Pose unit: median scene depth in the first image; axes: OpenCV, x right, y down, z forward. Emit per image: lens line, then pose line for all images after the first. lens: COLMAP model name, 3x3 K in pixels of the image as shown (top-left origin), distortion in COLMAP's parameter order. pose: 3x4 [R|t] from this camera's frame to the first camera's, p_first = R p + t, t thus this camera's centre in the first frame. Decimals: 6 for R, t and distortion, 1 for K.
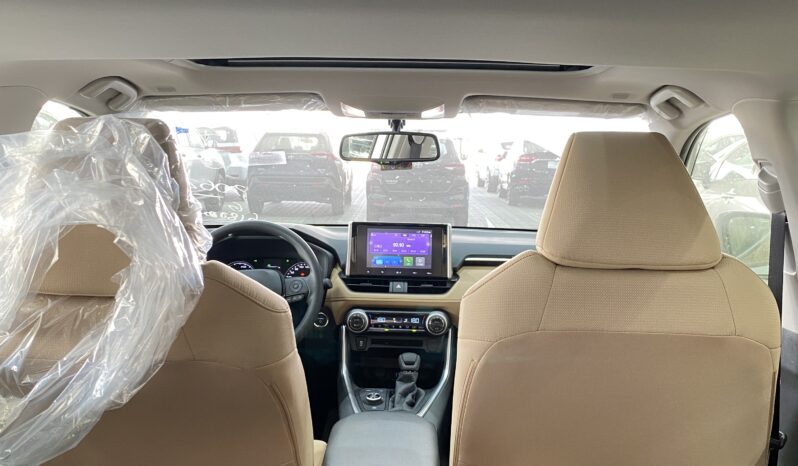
lens RADIAL K [[938.1, 0, 399.0], [0, 938.1, 233.0], [0, 0, 1]] dist [-0.008806, -0.003088]
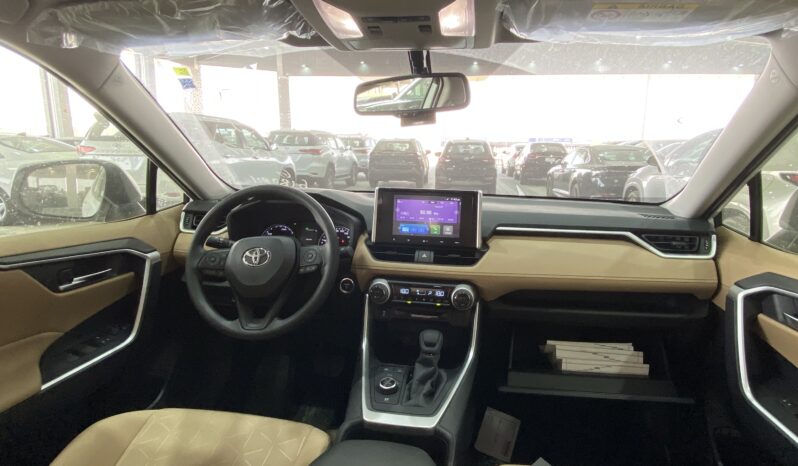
lens RADIAL K [[443.8, 0, 399.0], [0, 443.8, 233.0], [0, 0, 1]] dist [0.003274, 0.000119]
pose [[0.990406, 0.022860, -0.136283, 0.035131], [-0.012302, 0.996892, 0.077816, -0.001164], [0.137639, -0.075393, 0.987609, 0.548719]]
